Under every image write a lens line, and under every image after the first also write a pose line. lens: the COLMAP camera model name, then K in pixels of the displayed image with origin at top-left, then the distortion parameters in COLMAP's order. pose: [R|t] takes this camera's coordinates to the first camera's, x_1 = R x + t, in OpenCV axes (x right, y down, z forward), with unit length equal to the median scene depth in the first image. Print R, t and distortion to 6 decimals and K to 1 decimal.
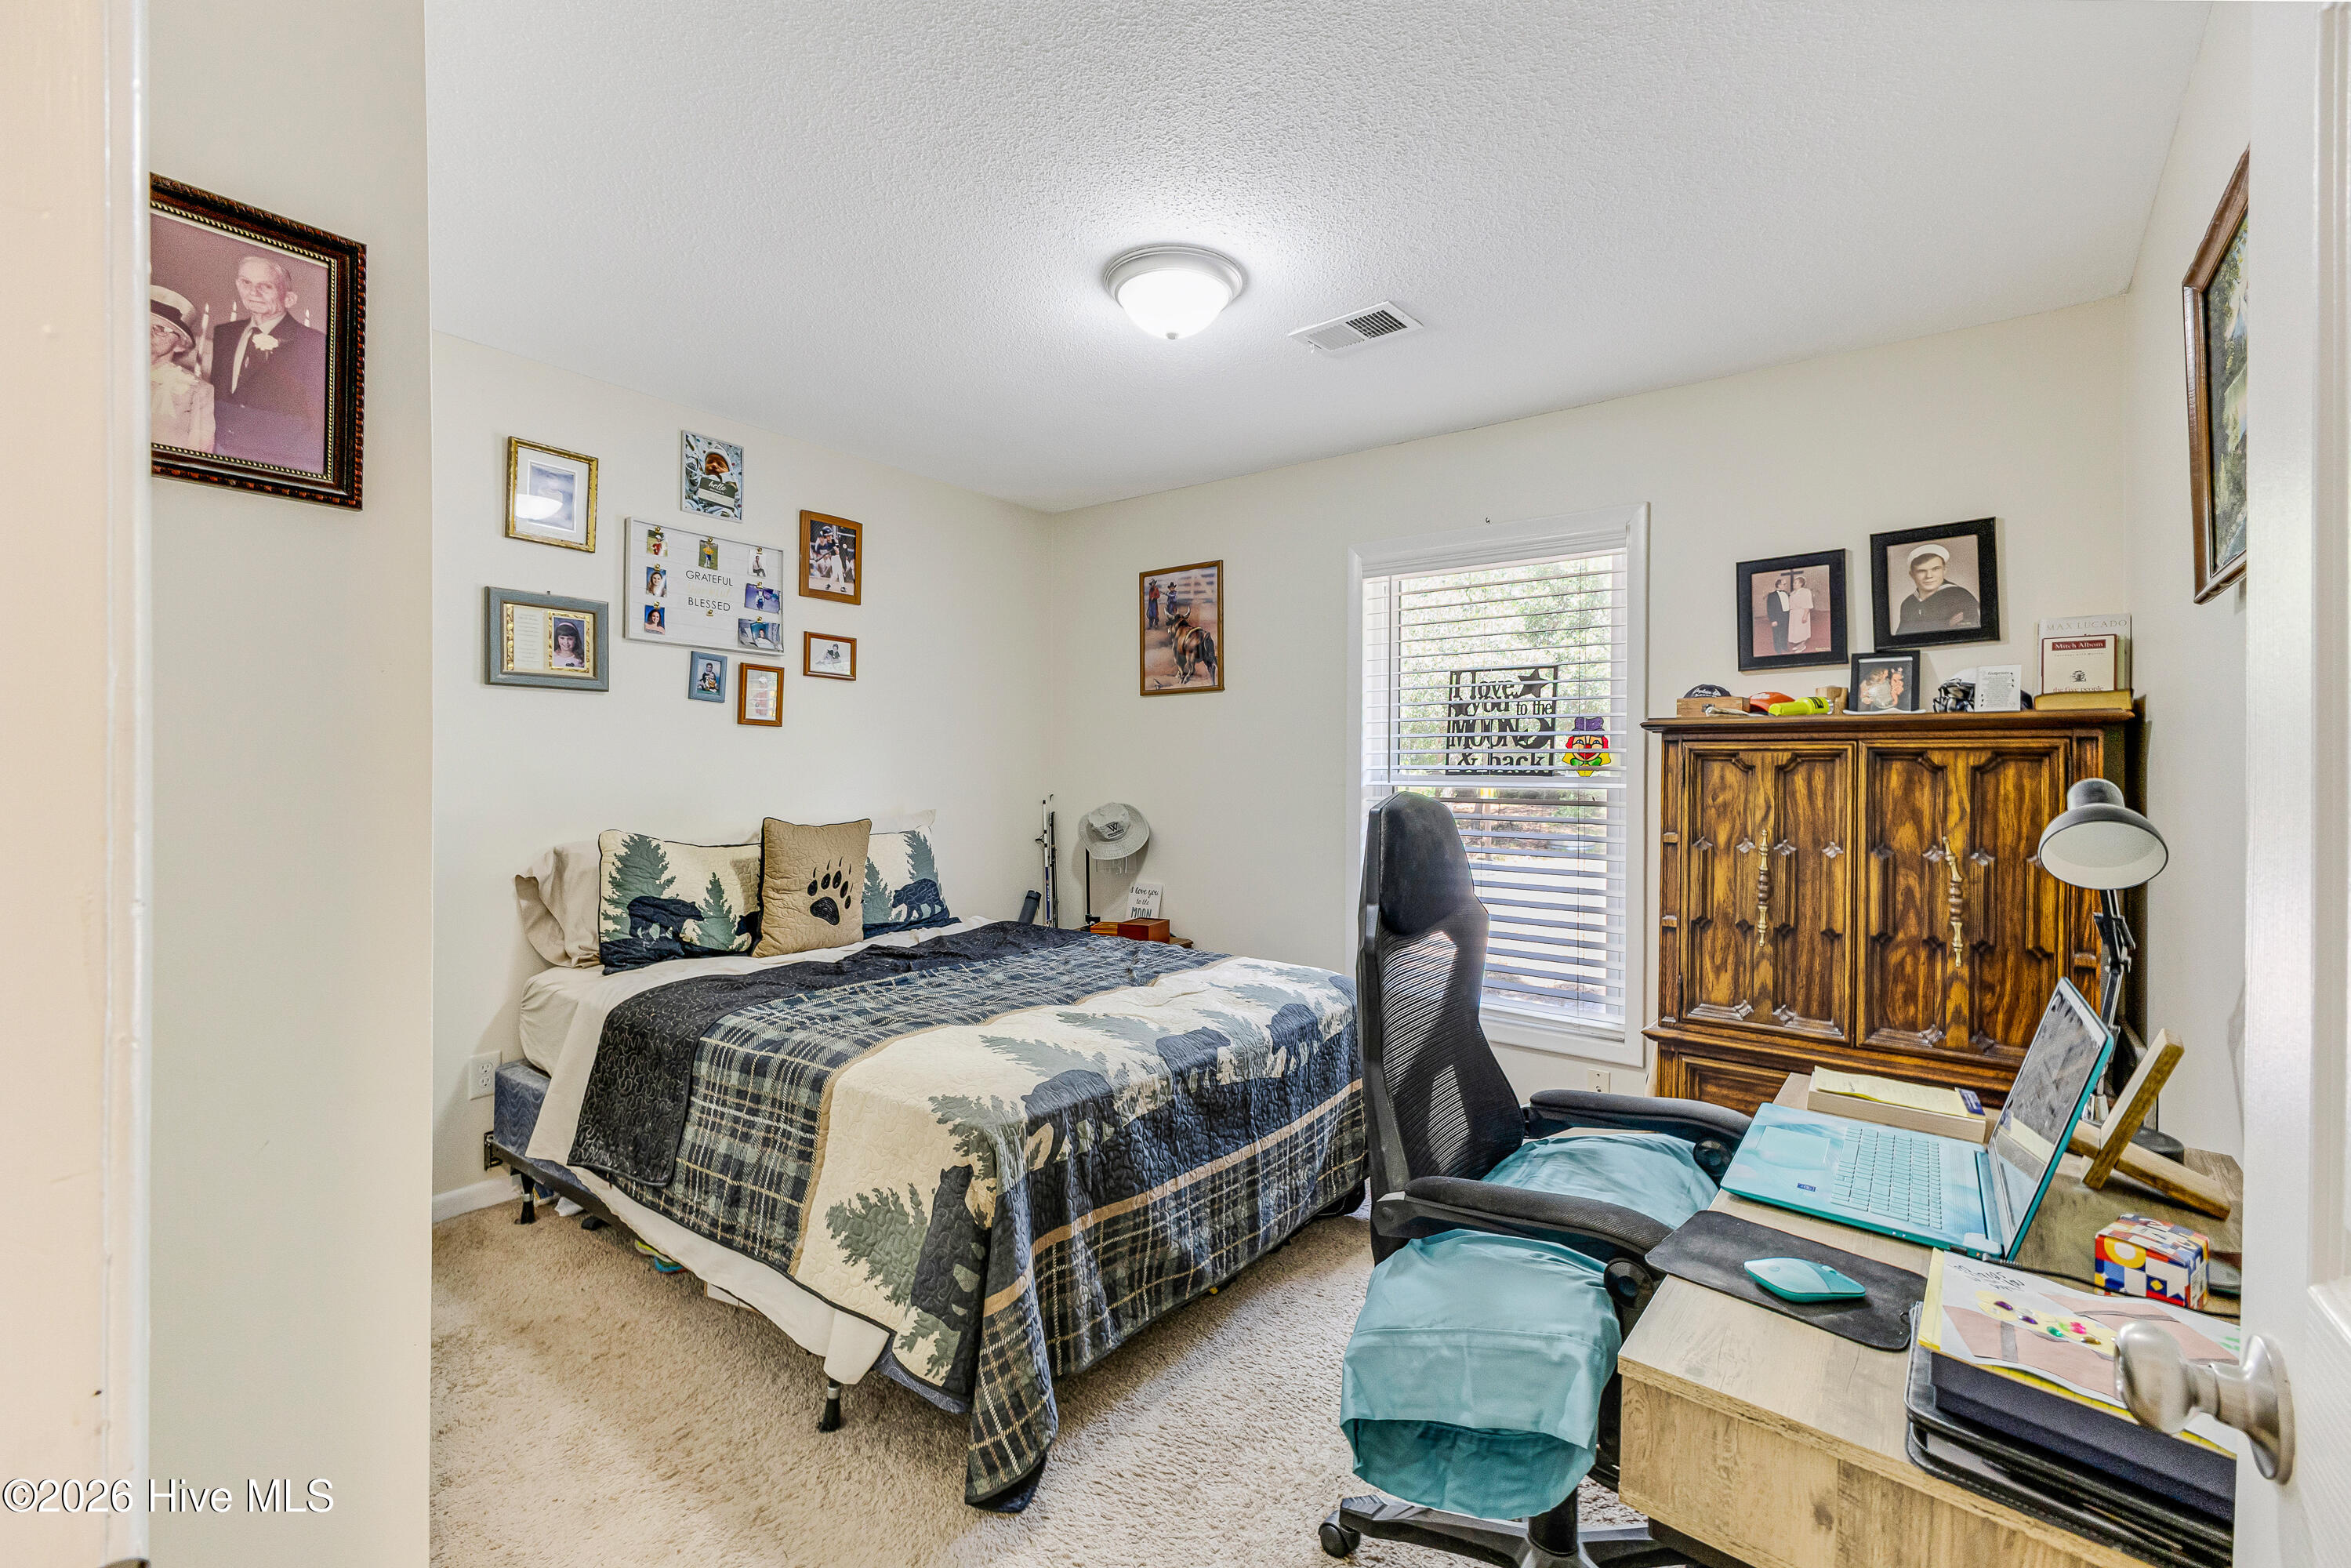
lens RADIAL K [[1013.6, 0, 1195.2], [0, 1013.6, 774.2], [0, 0, 1]] dist [0.011509, 0.000304]
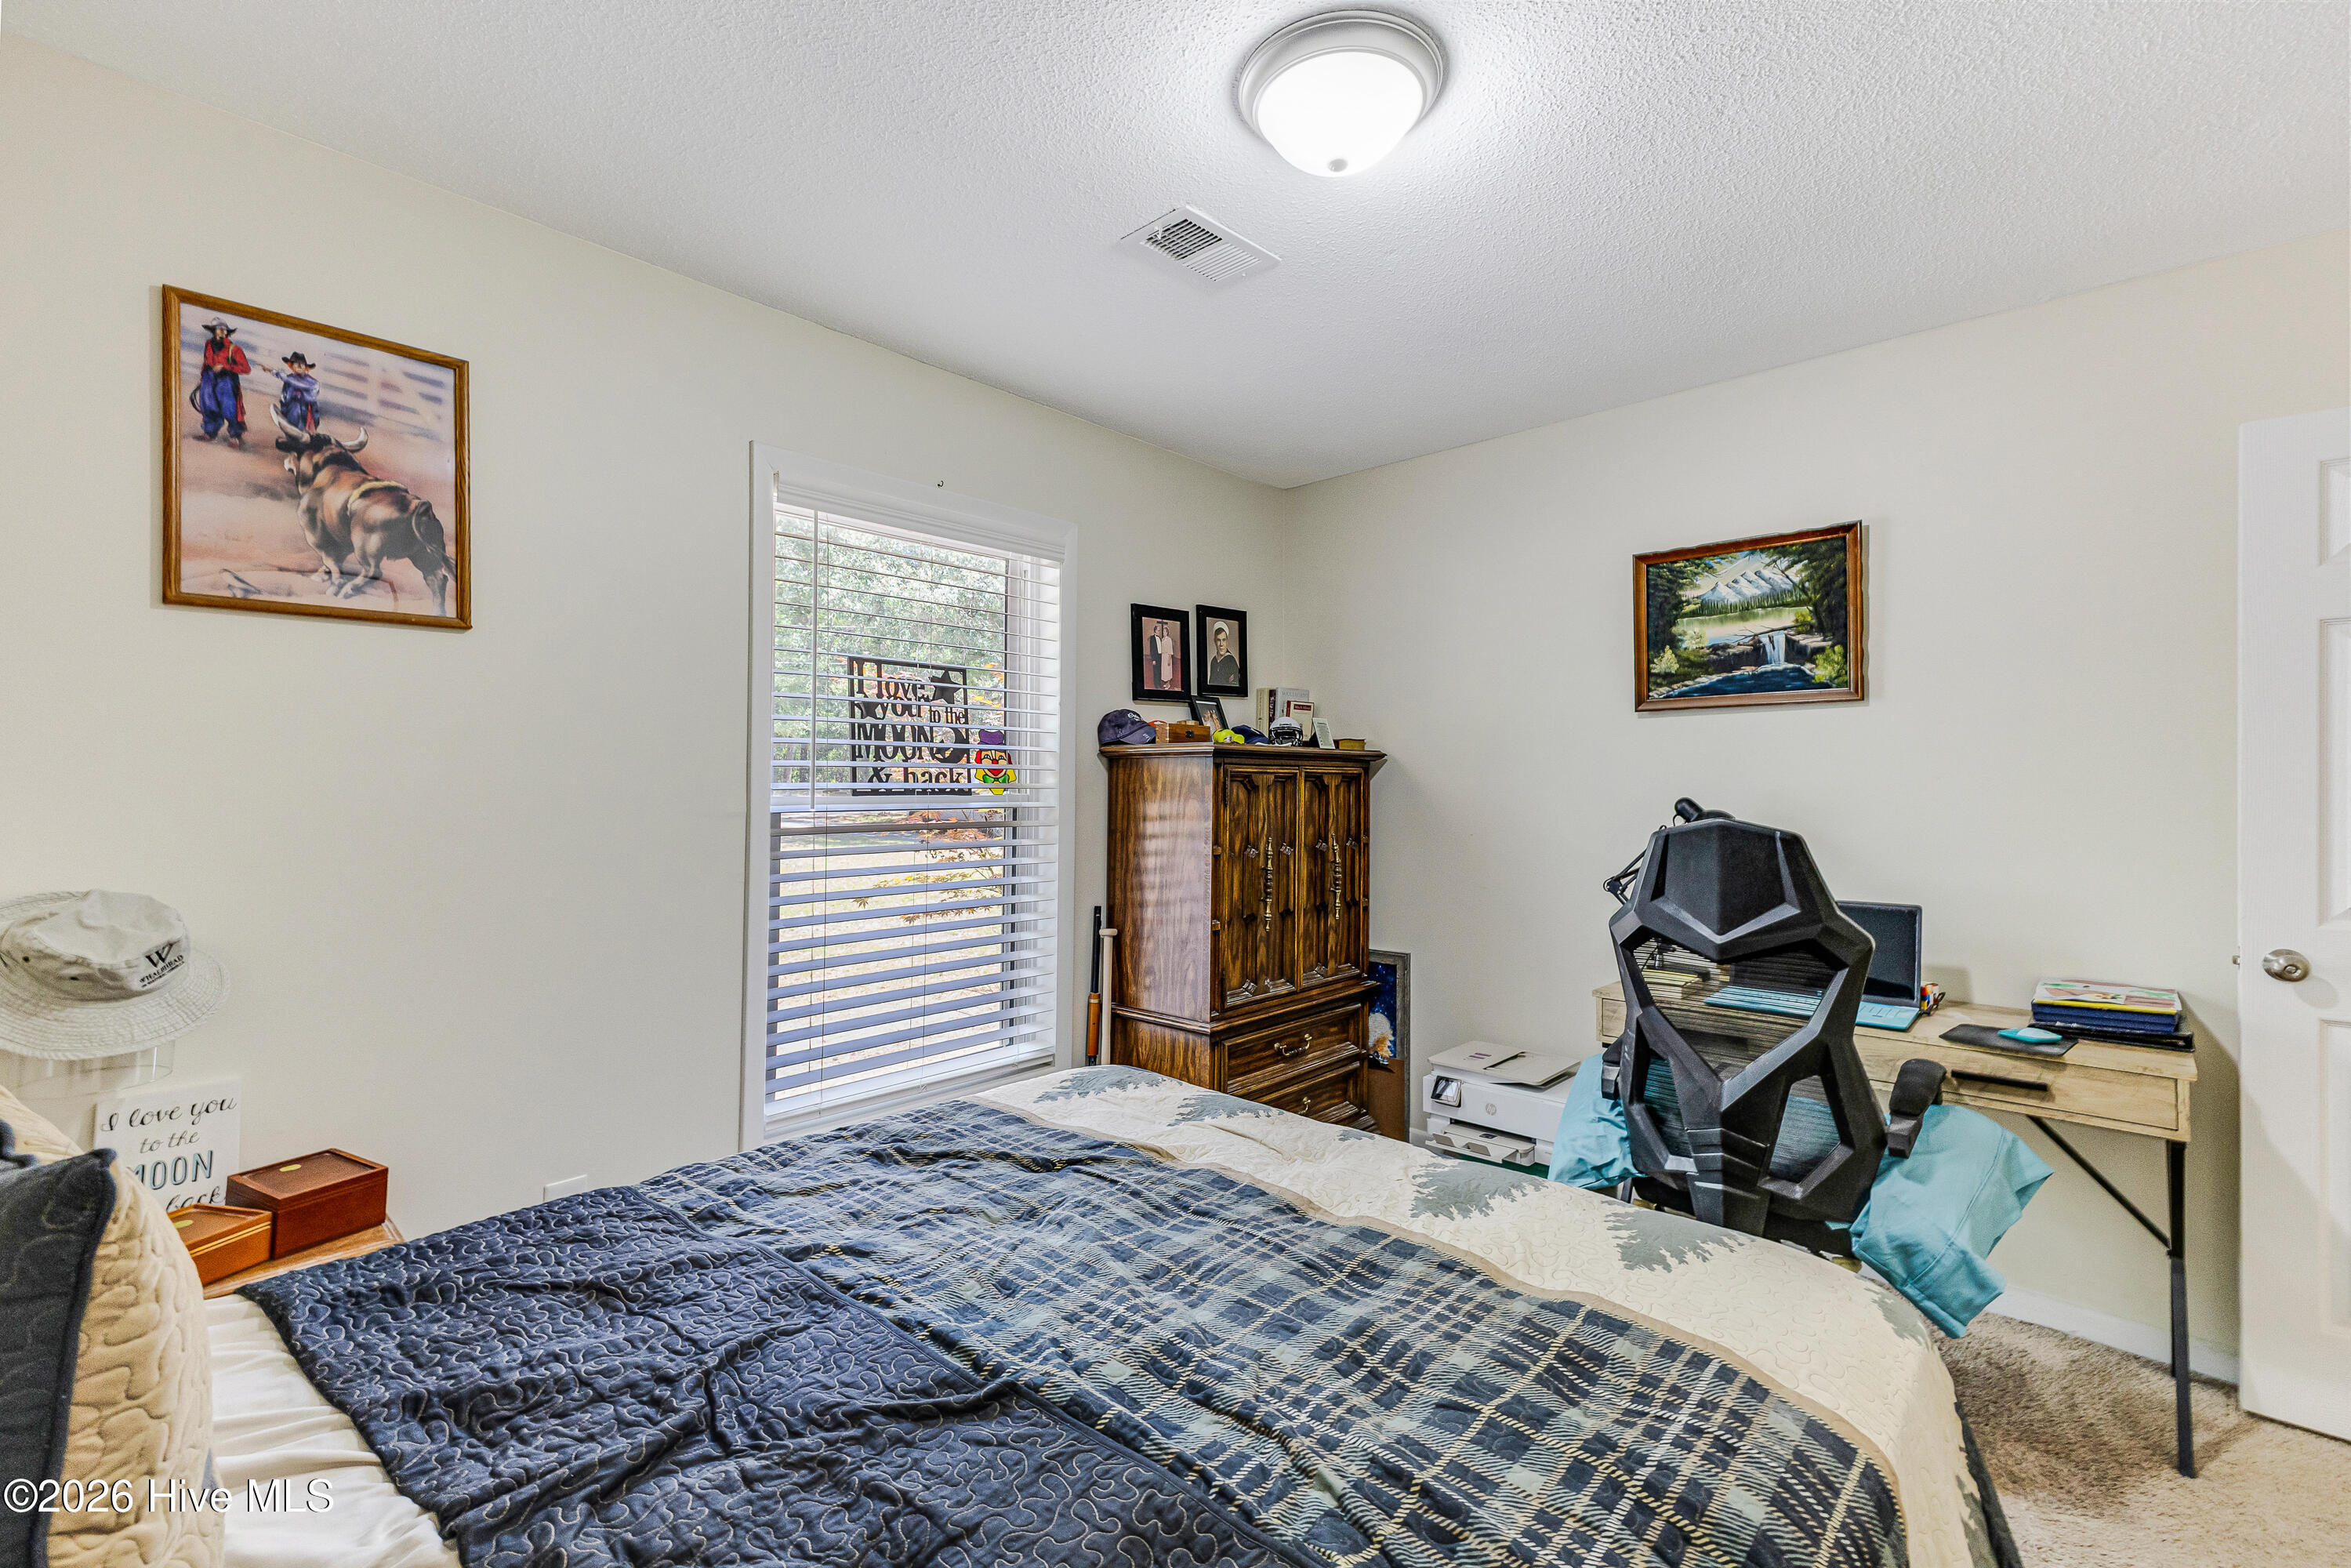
lens RADIAL K [[1013.6, 0, 1195.2], [0, 1013.6, 774.2], [0, 0, 1]] dist [0.011509, 0.000304]
pose [[0.104335, 0.000701, 0.994542, -0.490552], [-0.001255, 0.999999, -0.000573, -0.015458], [-0.994541, -0.001188, 0.104335, 0.693334]]
